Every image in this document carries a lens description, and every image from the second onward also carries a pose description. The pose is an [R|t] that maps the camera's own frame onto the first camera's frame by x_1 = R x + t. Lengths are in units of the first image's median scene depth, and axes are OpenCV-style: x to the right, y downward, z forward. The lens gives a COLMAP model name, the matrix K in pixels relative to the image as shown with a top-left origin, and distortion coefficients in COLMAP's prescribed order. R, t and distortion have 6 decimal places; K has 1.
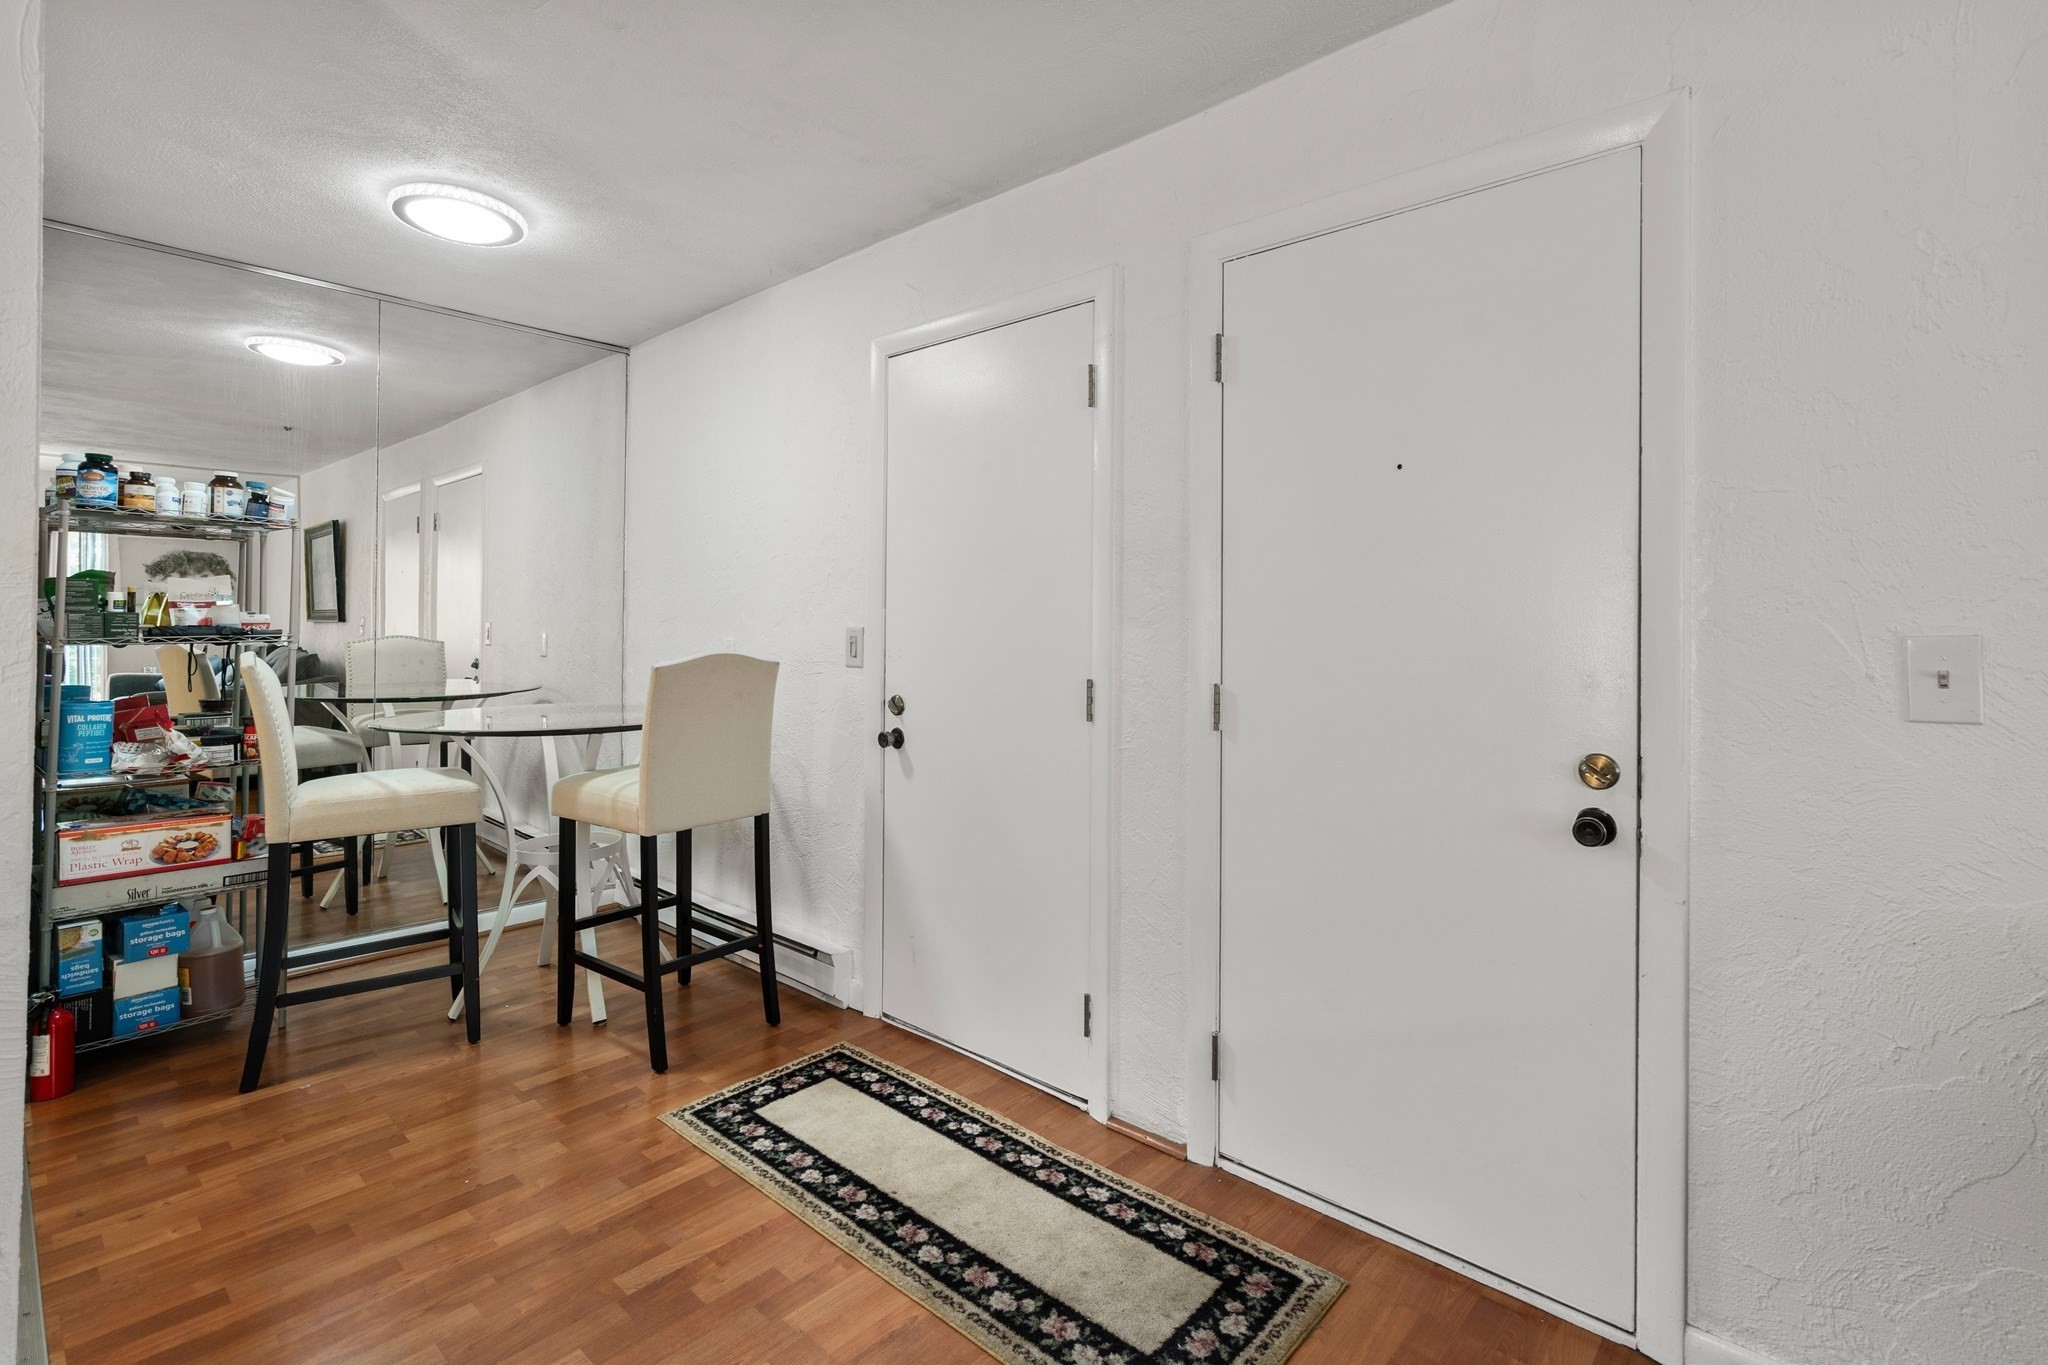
lens RADIAL K [[949.7, 0, 1032.9], [0, 949.7, 621.8], [0, 0, 1]] dist [0.001138, 0.000273]
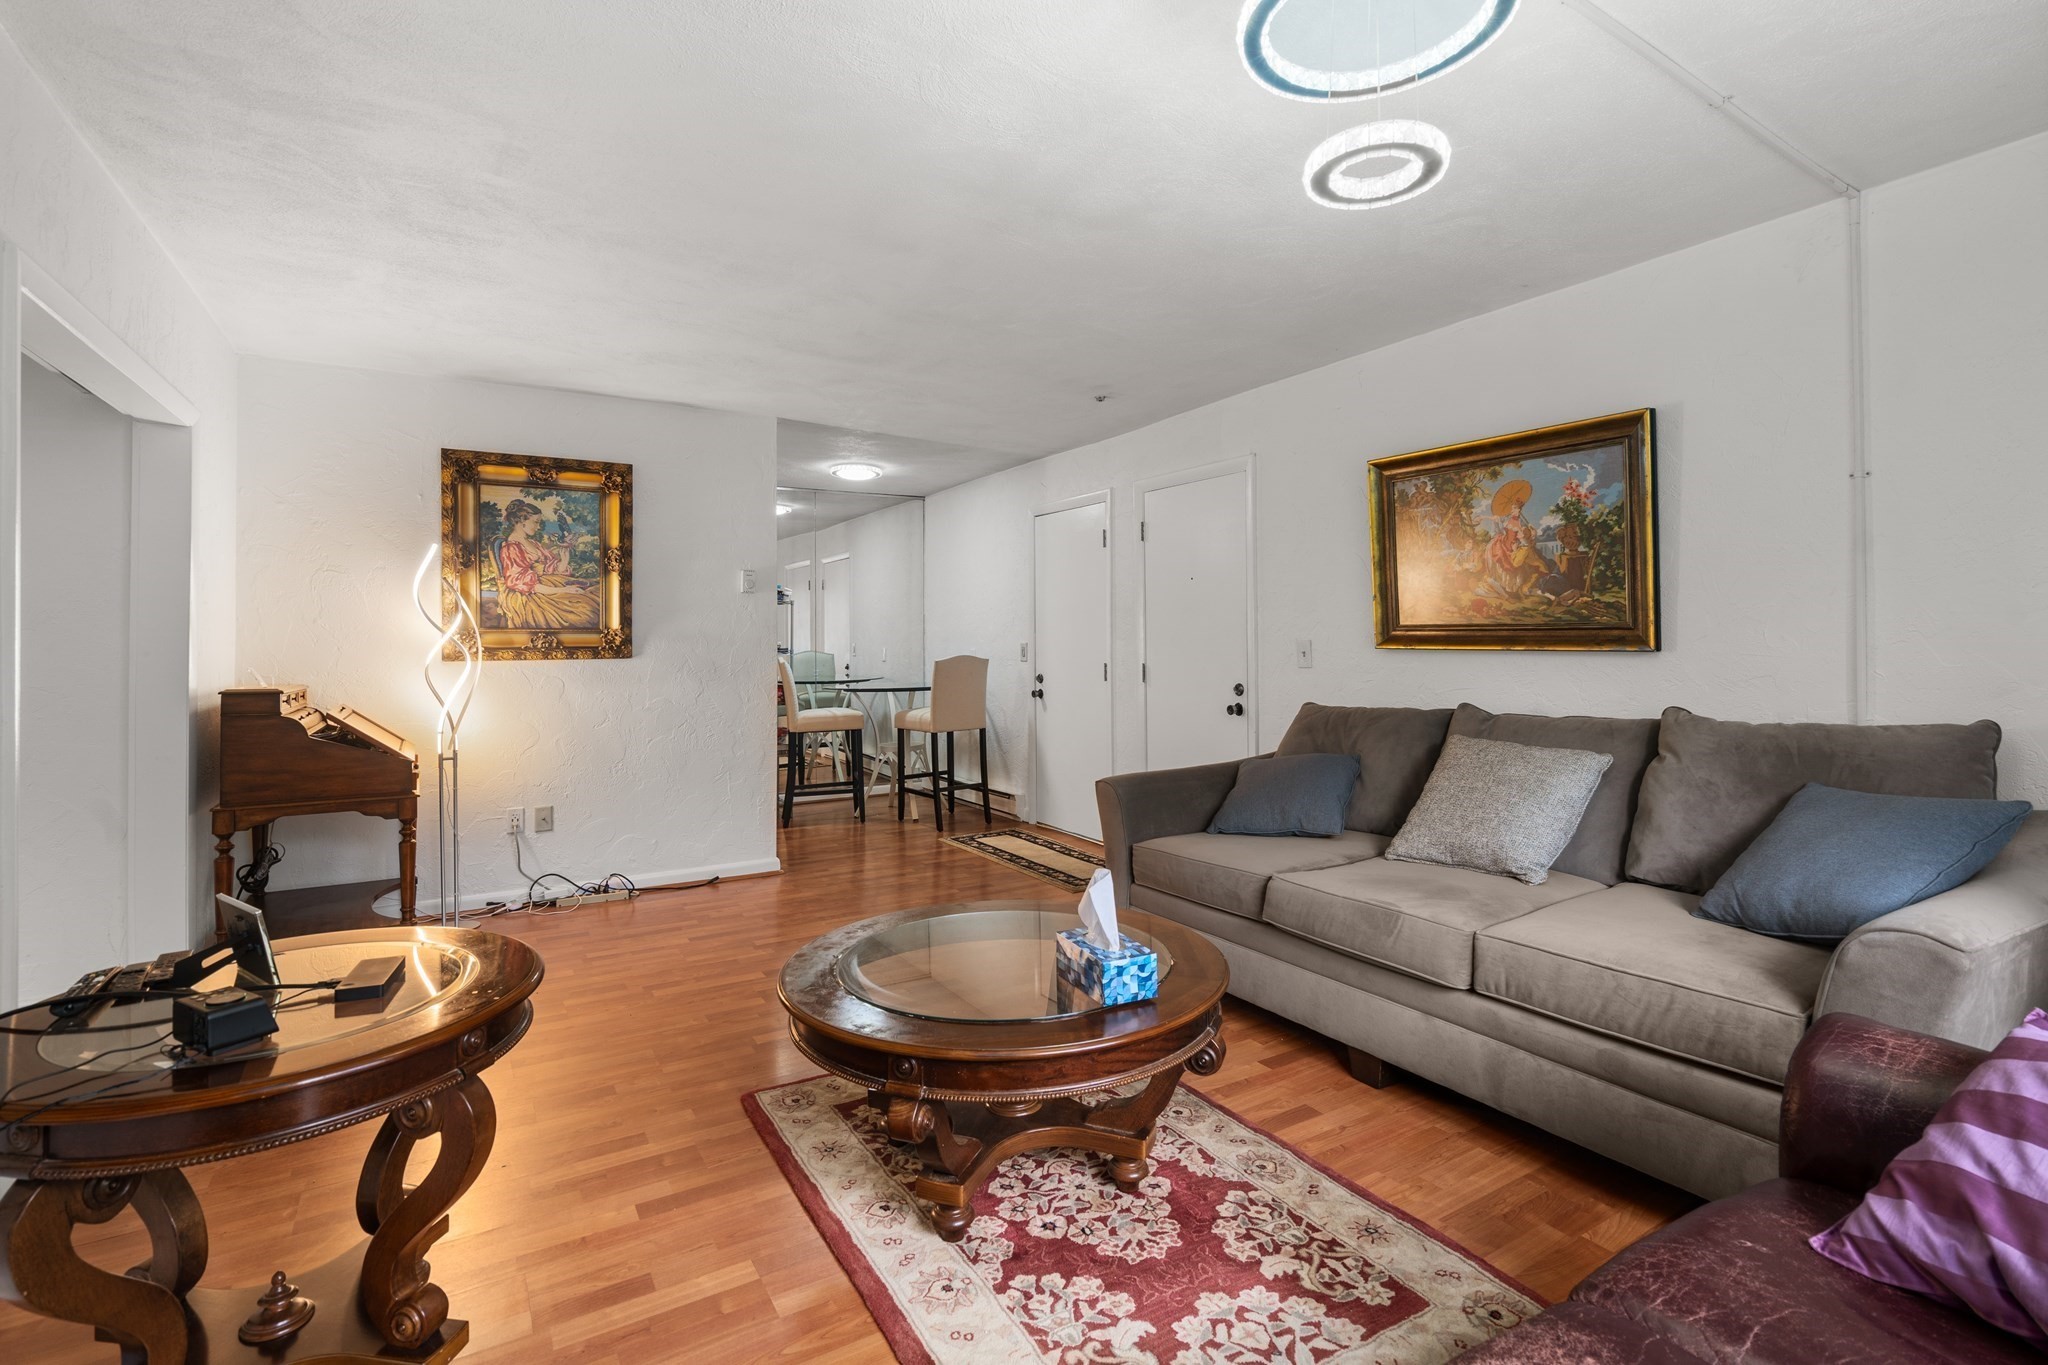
lens RADIAL K [[963.8, 0, 1051.7], [0, 963.8, 634.9], [0, 0, 1]] dist [-0.002700, -0.000325]
pose [[0.960506, -0.015415, -0.277833, 0.559796], [0.014586, 0.999881, -0.005049, 0.000692], [0.277877, 0.000797, 0.960616, -1.248410]]
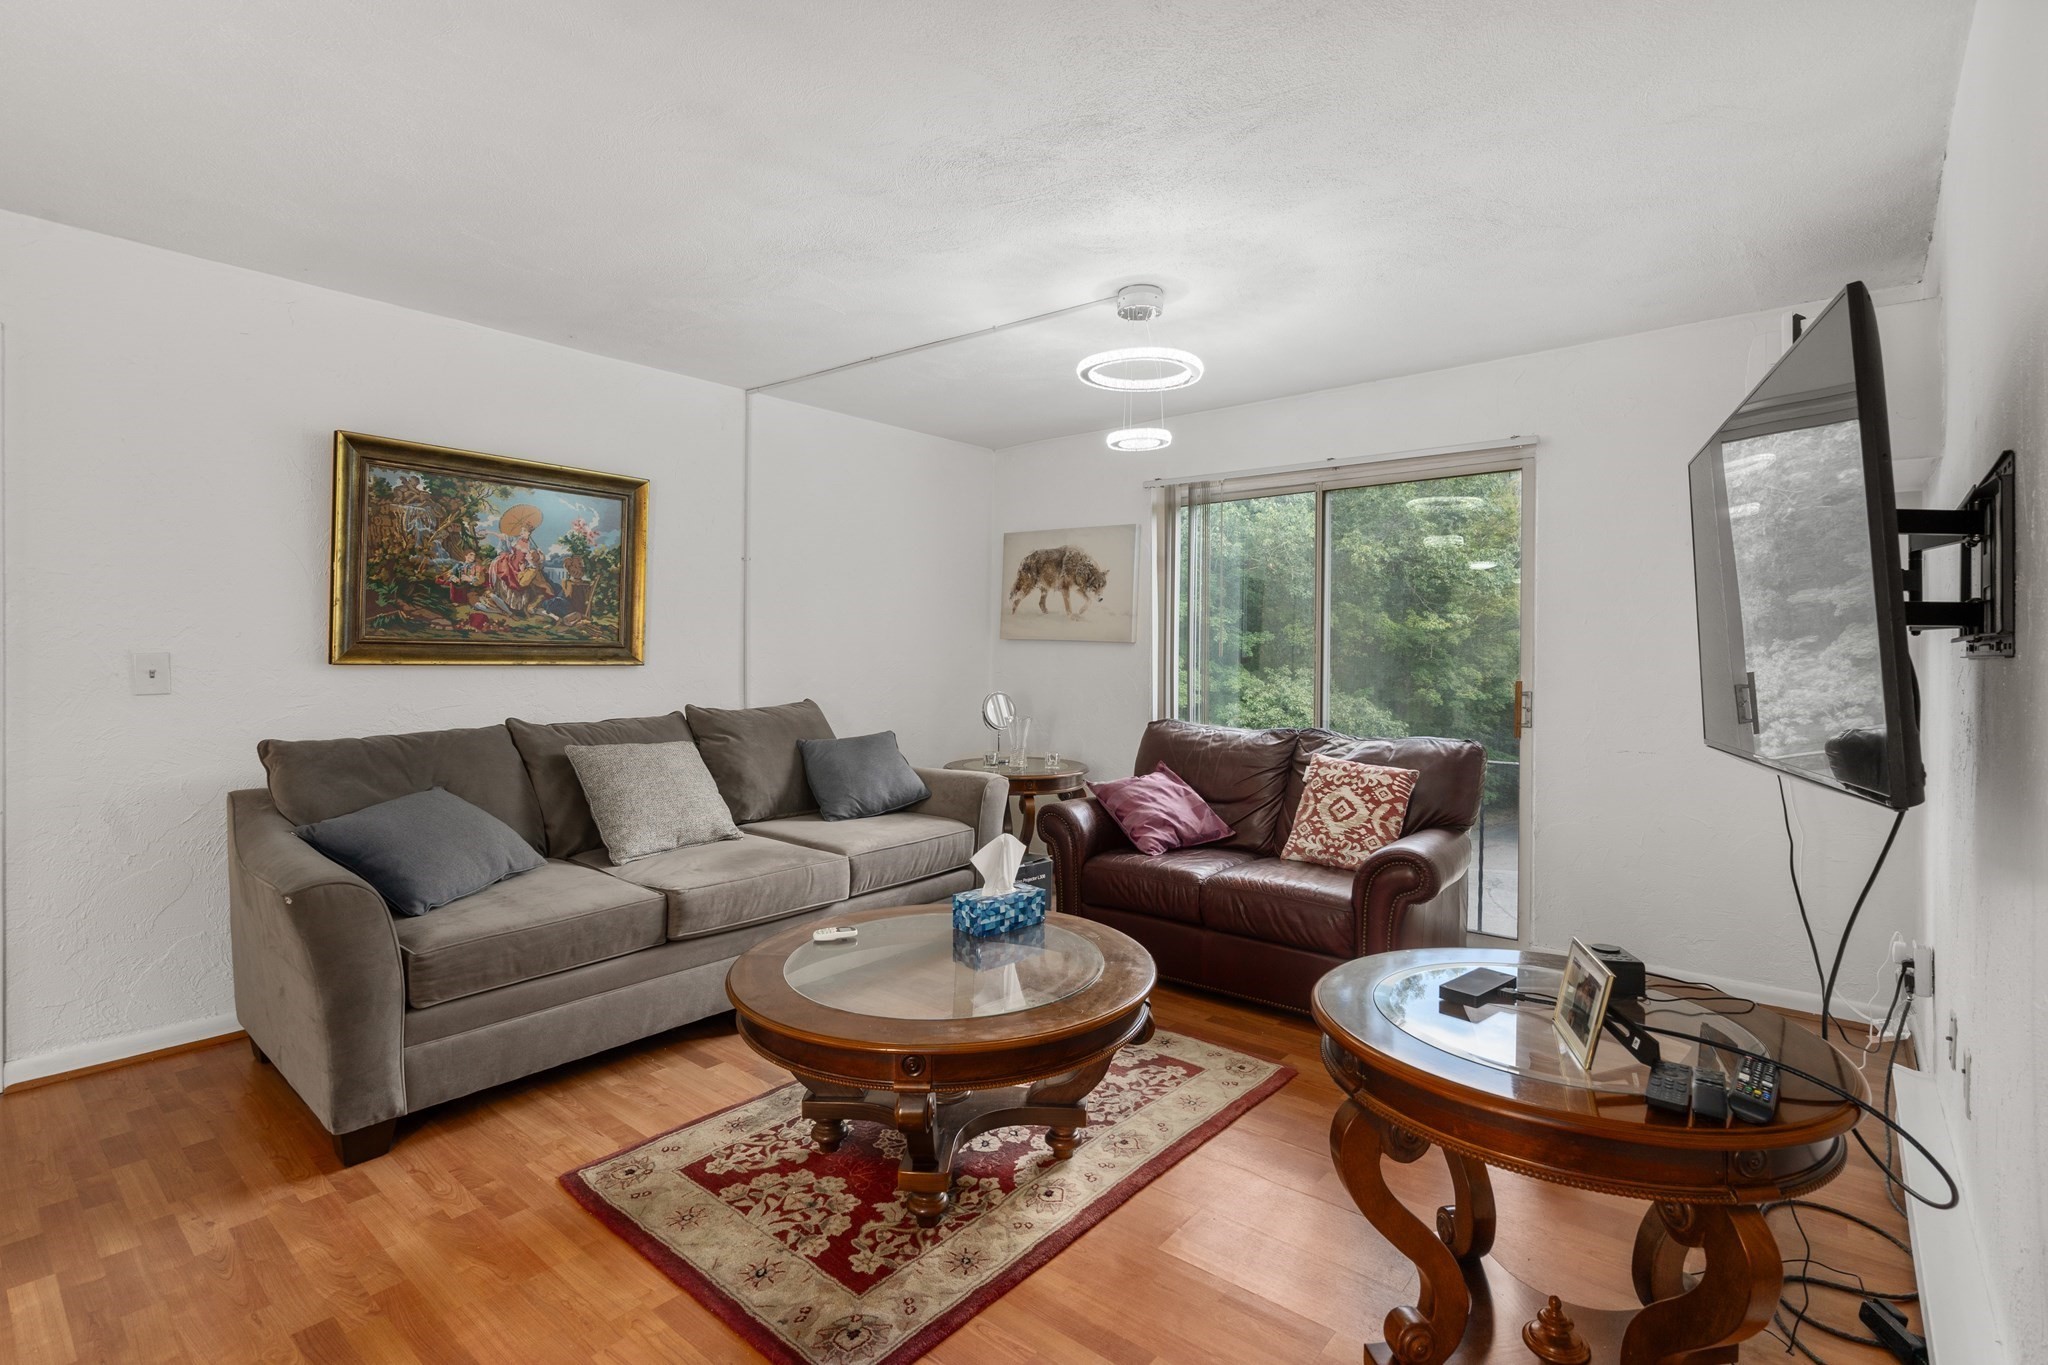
lens RADIAL K [[949.2, 0, 1033.4], [0, 949.2, 664.7], [0, 0, 1]] dist [-0.001692, 0.000957]
pose [[-0.034056, -0.018699, 0.999245, -0.637751], [-0.011333, 0.999768, 0.018323, -0.010578], [-0.999356, -0.010700, -0.034260, -0.465126]]
